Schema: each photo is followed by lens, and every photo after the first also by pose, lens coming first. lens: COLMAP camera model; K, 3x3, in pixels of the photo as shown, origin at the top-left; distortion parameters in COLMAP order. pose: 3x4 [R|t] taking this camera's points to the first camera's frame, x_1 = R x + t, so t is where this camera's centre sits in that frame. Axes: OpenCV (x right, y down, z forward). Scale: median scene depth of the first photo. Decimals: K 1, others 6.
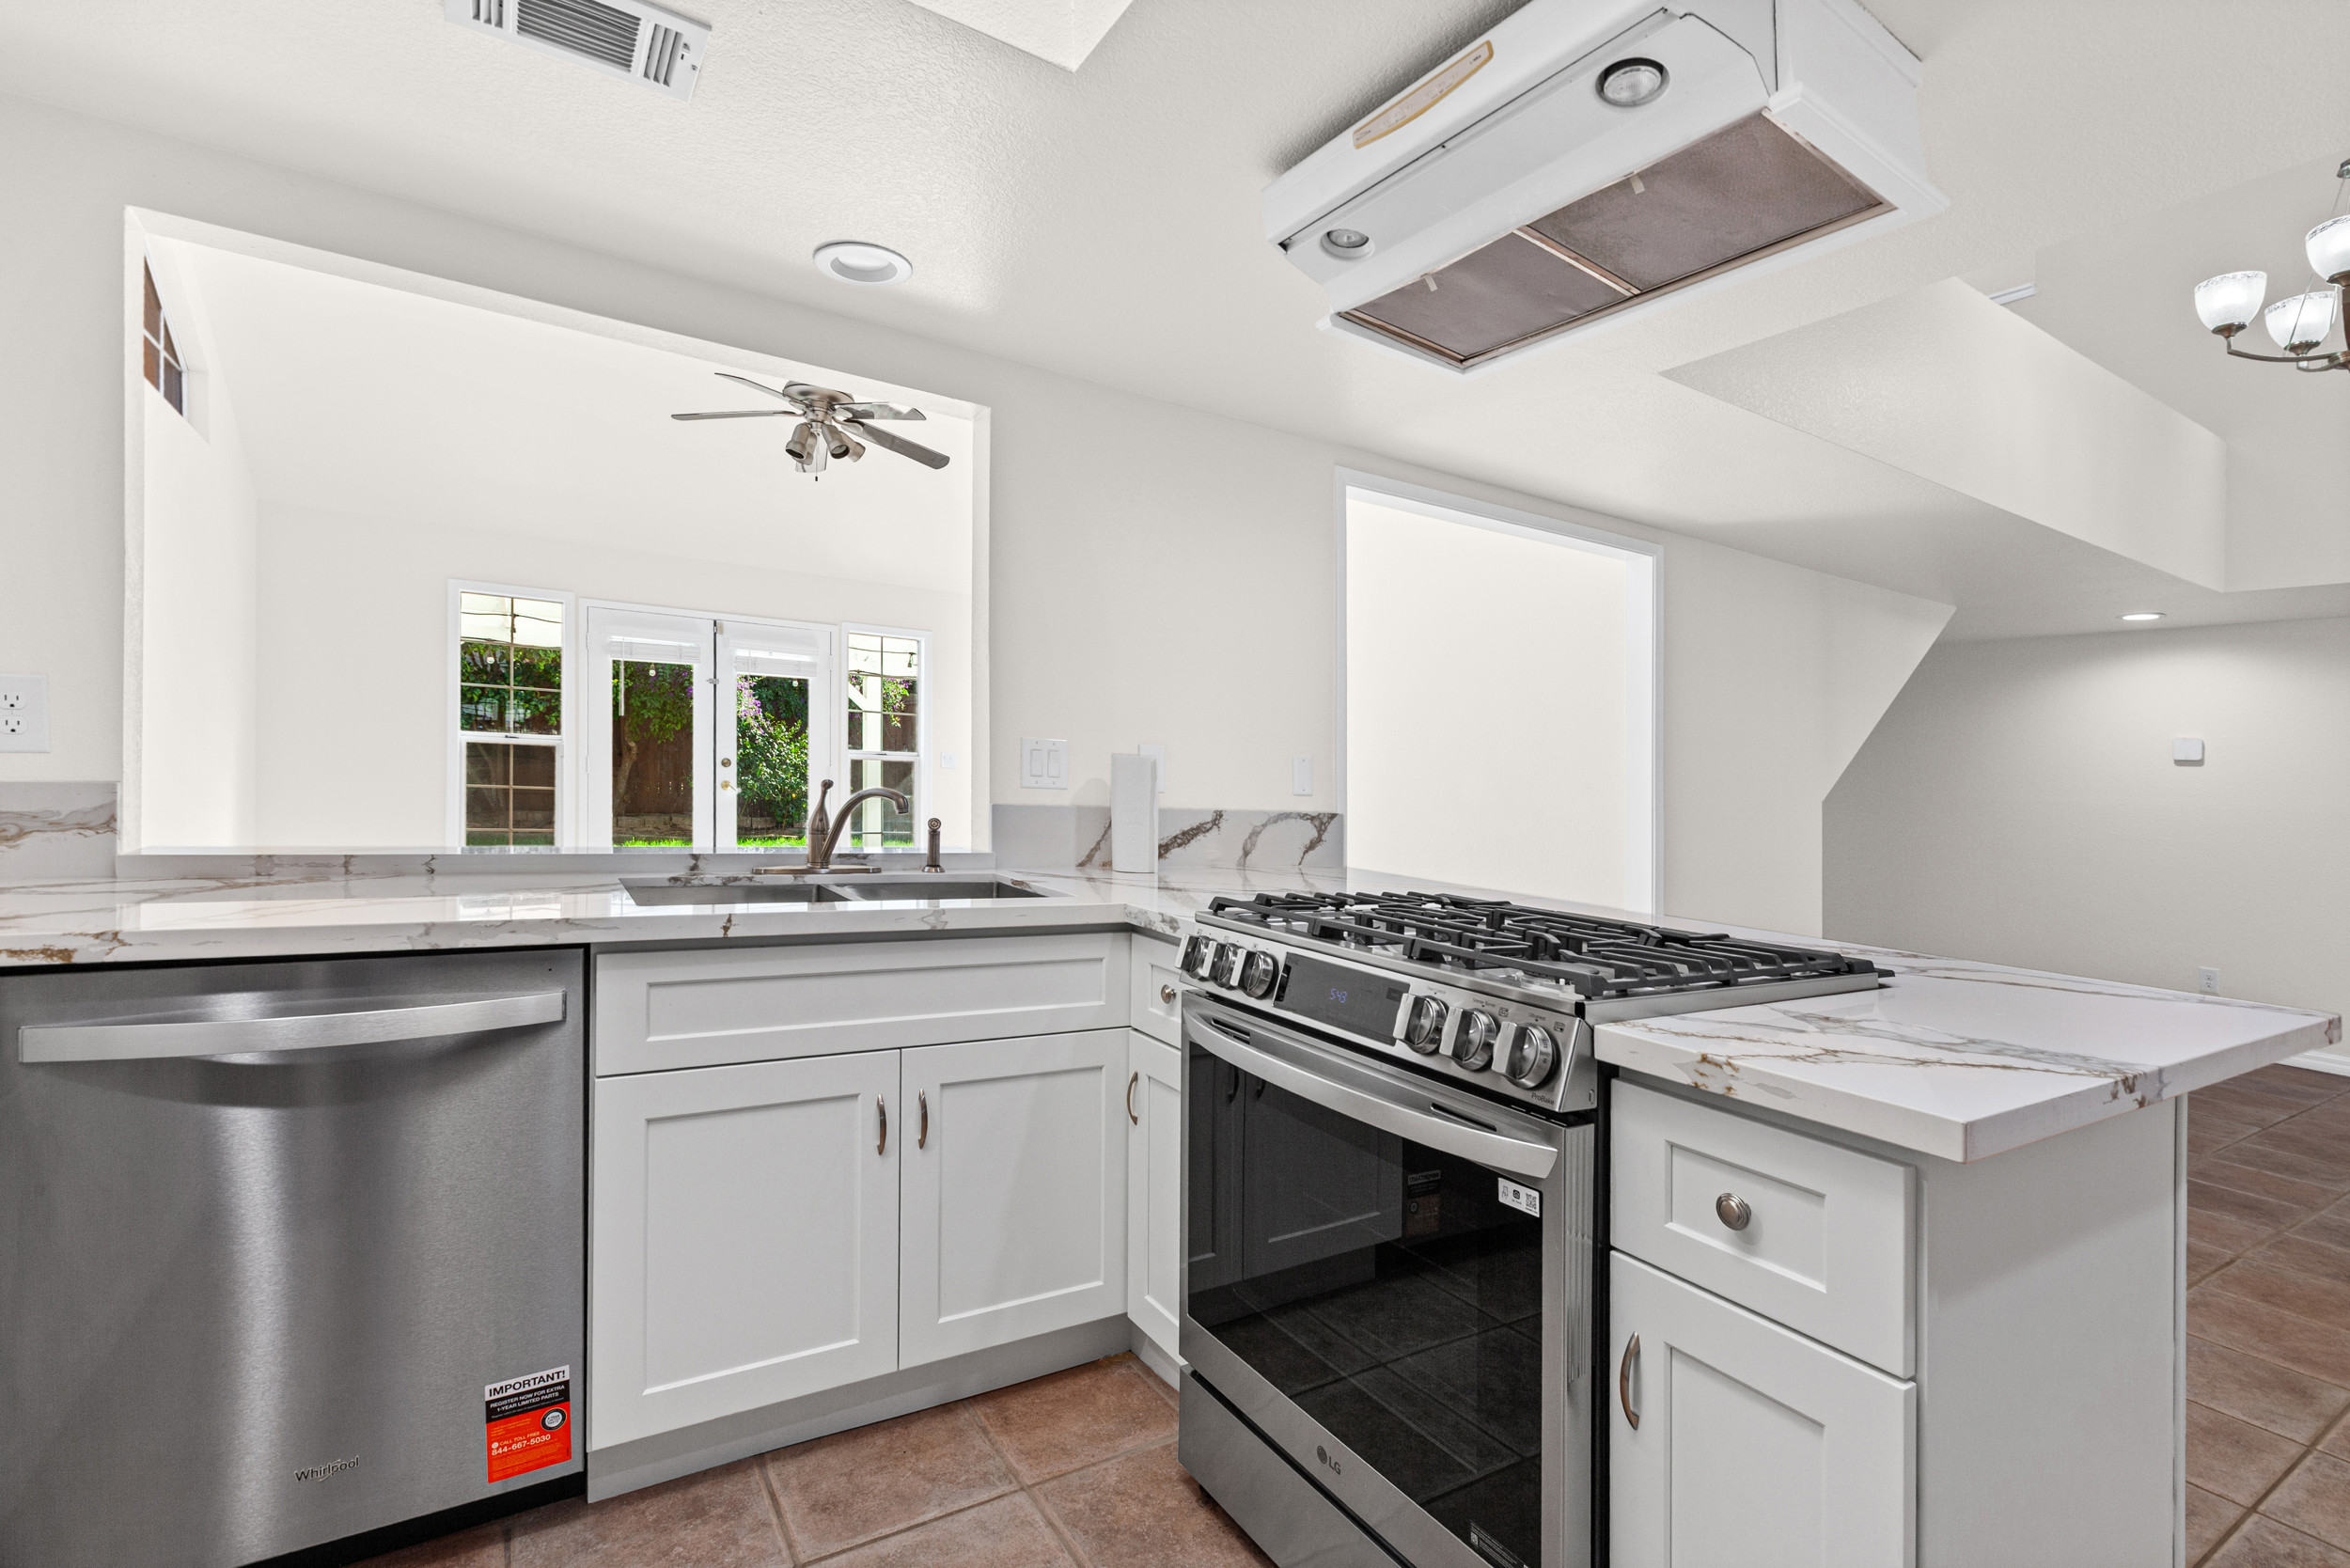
lens RADIAL K [[1067.0, 0, 1195.7], [0, 1067.0, 738.2], [0, 0, 1]] dist [-0.002689, -0.000695]
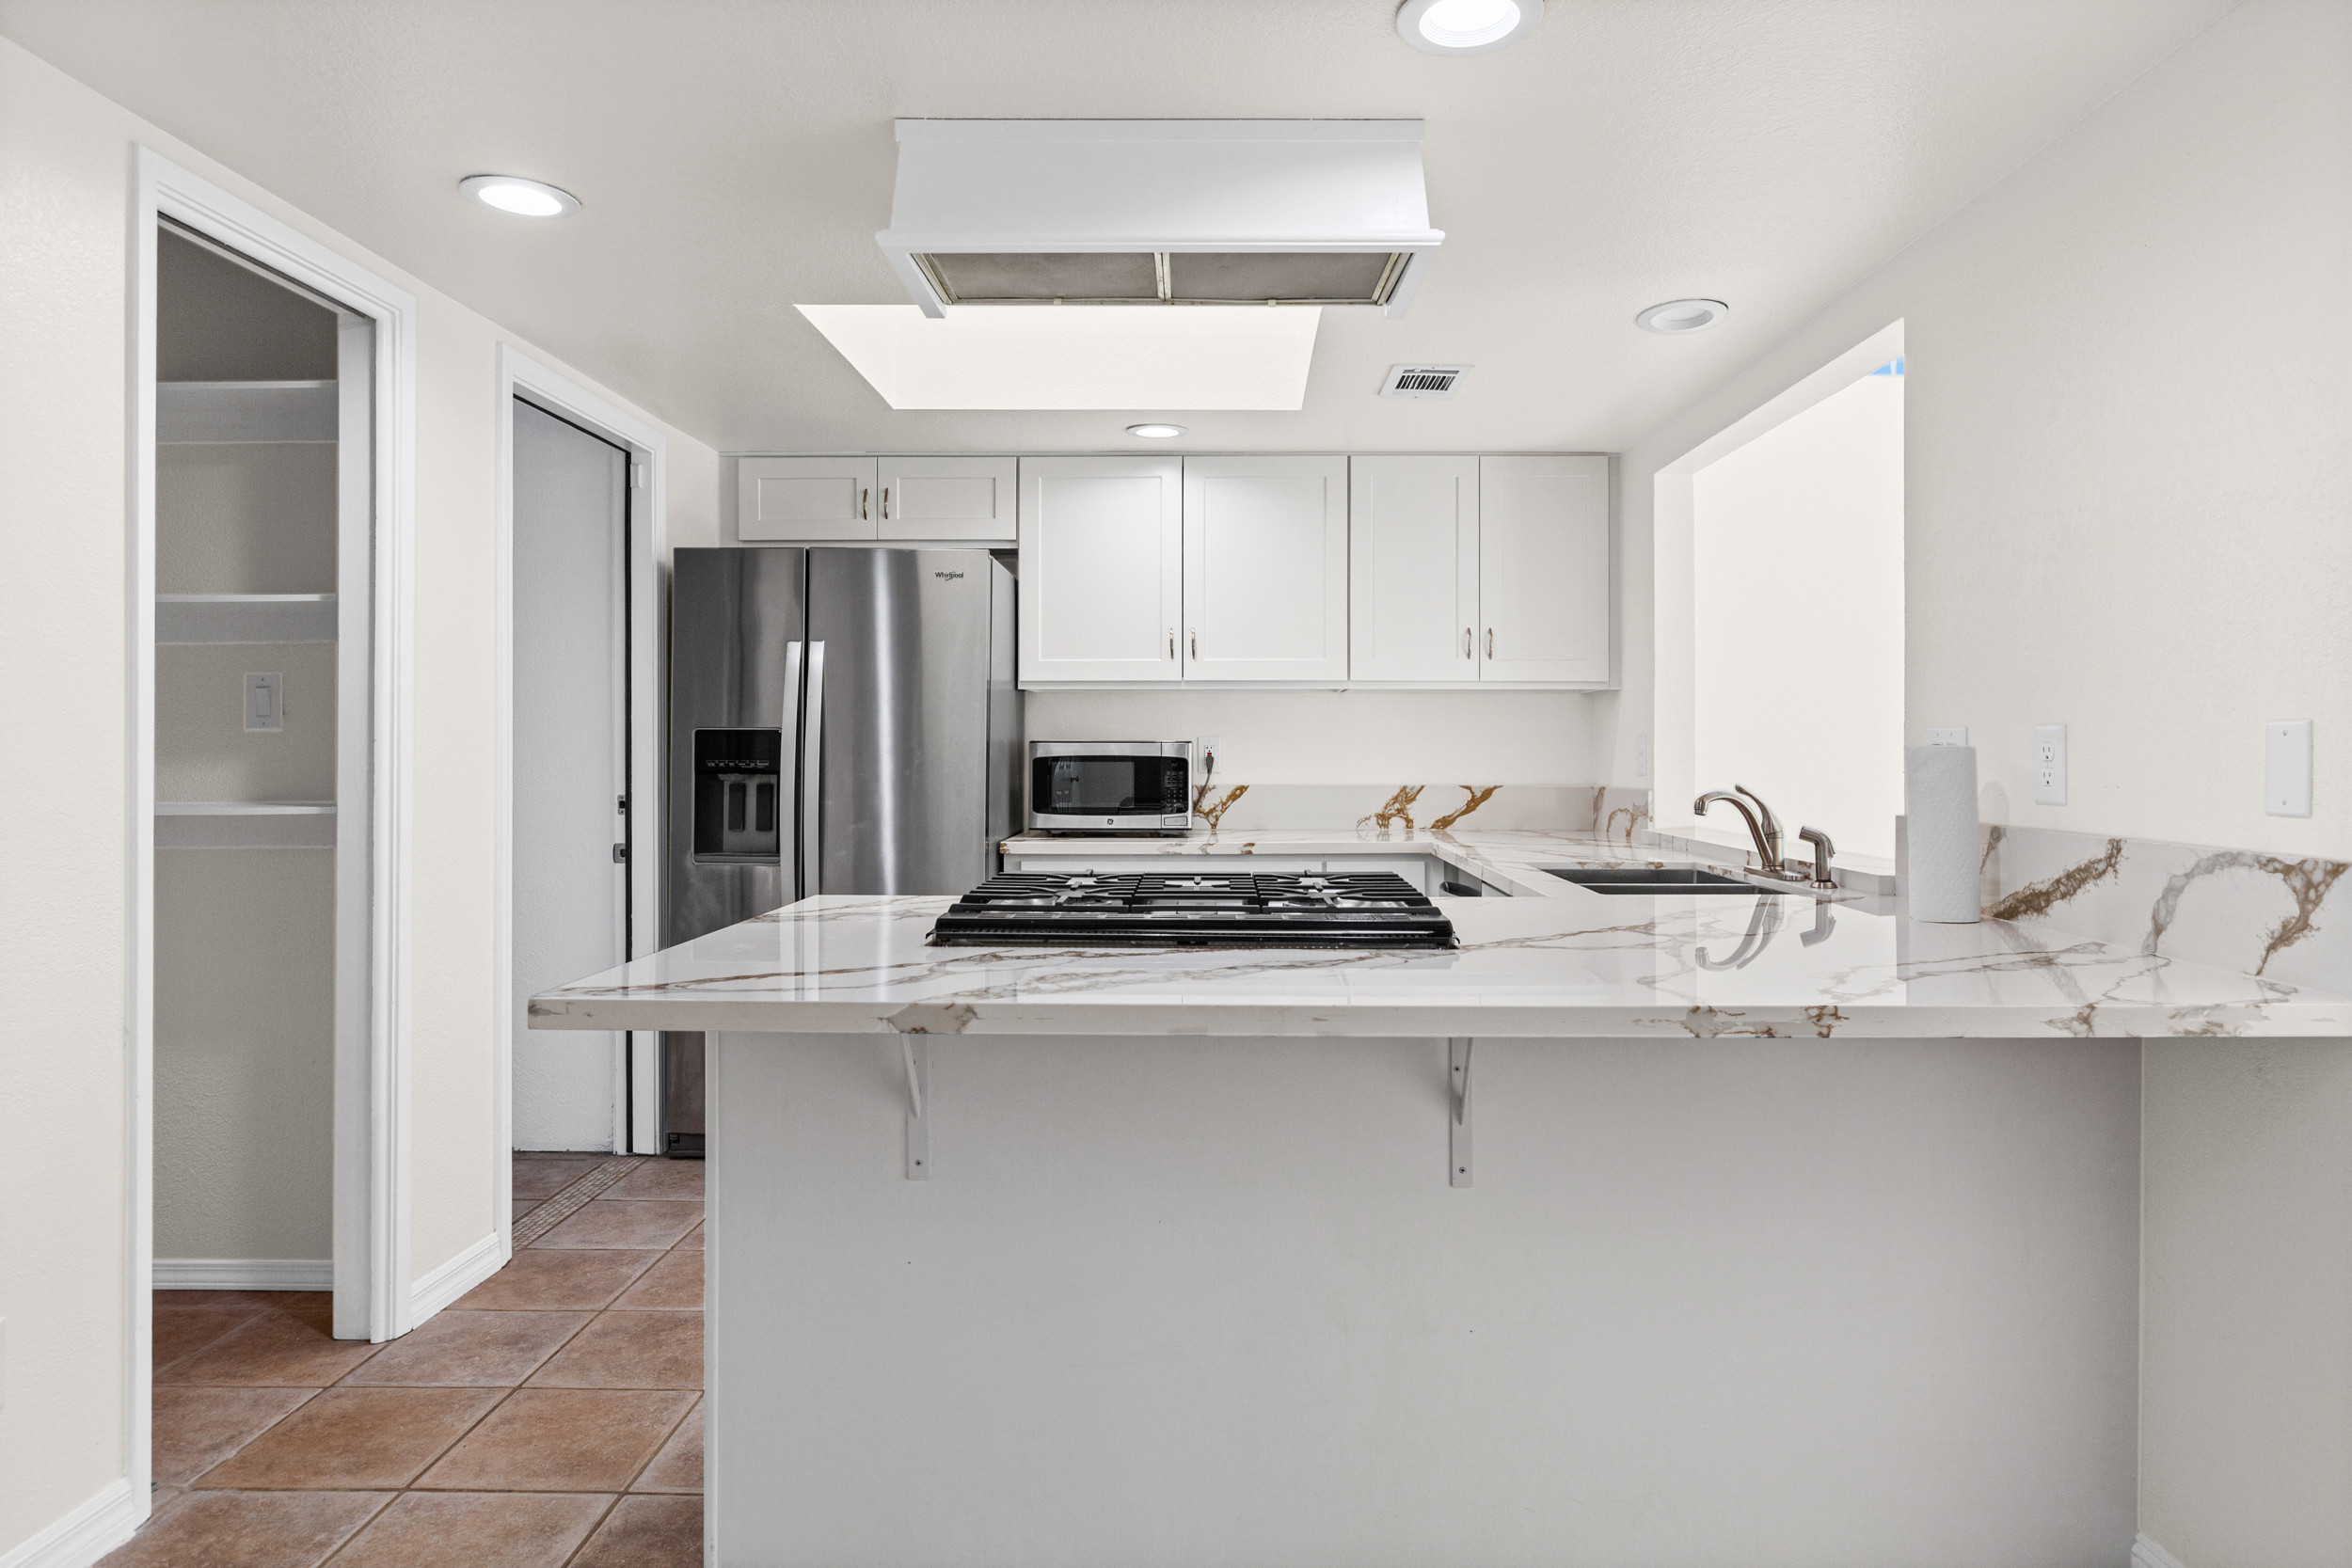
lens RADIAL K [[1361.8, 0, 1204.9], [0, 1361.8, 741.4], [0, 0, 1]] dist [-0.012072, -0.000086]
pose [[-0.552156, -0.049316, -0.832281, 1.332611], [0.005161, 0.998028, -0.062562, 0.096978], [0.833725, -0.038840, -0.550813, 1.617978]]
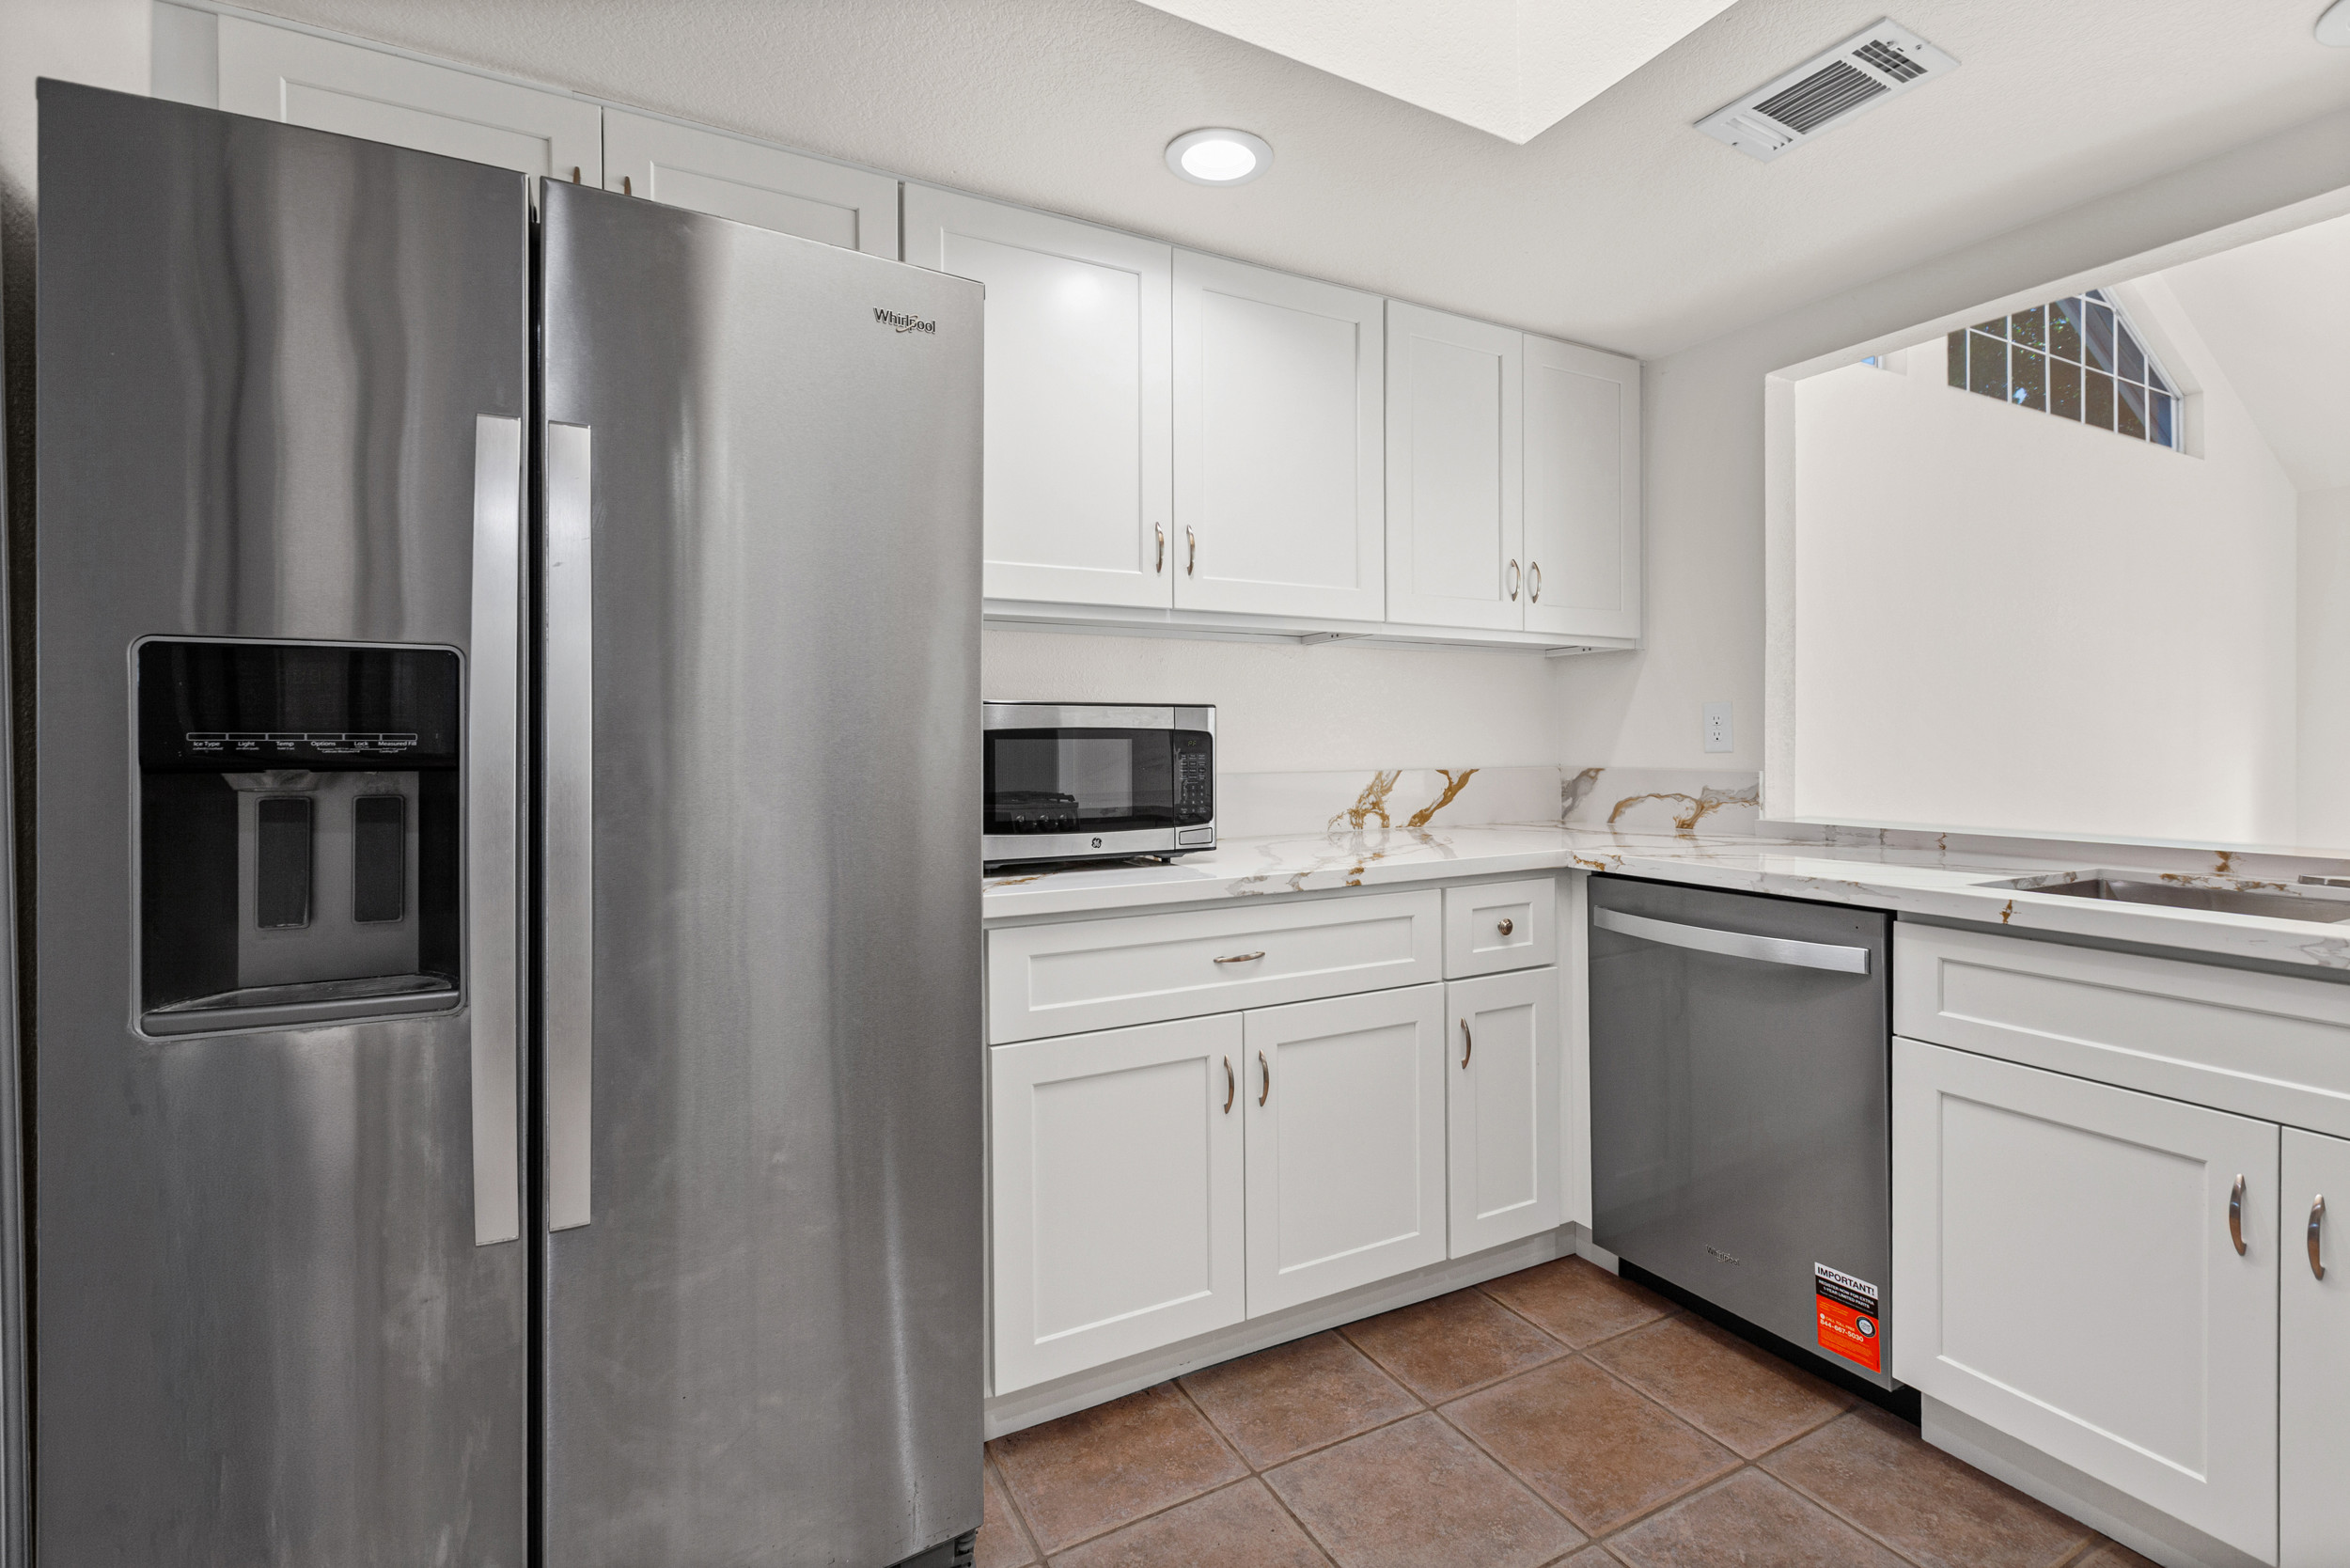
lens RADIAL K [[1067.0, 0, 1203.8], [0, 1067.0, 745.0], [0, 0, 1]] dist [-0.002689, -0.000695]
pose [[-0.076612, -0.040965, -0.996219, 0.490595], [0.038422, 0.998292, -0.044005, 0.039640], [0.996320, -0.041648, -0.074907, 0.337952]]
